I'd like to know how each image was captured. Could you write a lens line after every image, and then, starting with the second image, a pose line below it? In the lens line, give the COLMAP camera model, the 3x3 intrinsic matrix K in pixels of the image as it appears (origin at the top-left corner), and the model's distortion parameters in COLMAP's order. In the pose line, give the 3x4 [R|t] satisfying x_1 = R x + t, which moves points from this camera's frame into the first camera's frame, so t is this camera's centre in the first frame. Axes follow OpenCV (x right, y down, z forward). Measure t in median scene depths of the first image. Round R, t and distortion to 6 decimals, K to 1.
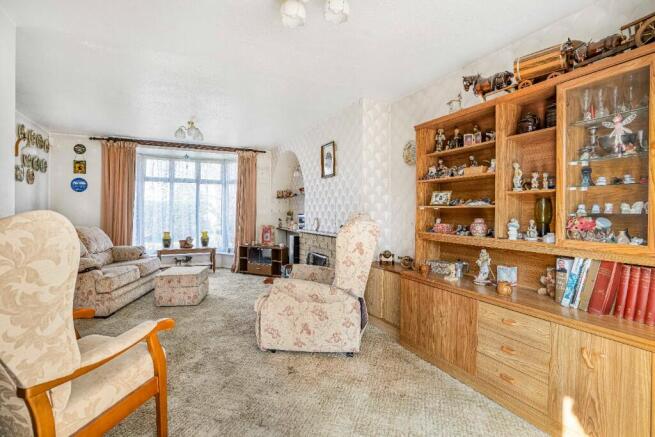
lens RADIAL K [[312.6, 0, 326.3], [0, 312.6, 212.5], [0, 0, 1]] dist [-0.001597, -0.000461]
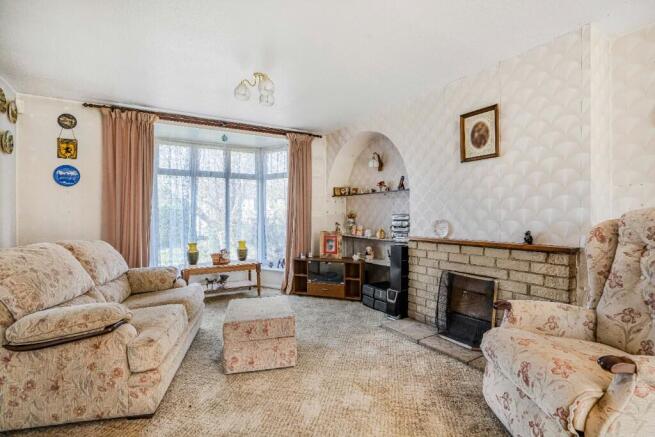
lens RADIAL K [[290.0, 0, 327.5], [0, 290.0, 218.5], [0, 0, 1]] dist [-0.016051, 0.000613]
pose [[0.993393, -0.014837, 0.113802, -0.281447], [0.013855, 0.999860, 0.009413, 0.002829], [-0.113925, -0.007774, 0.993459, 0.301704]]
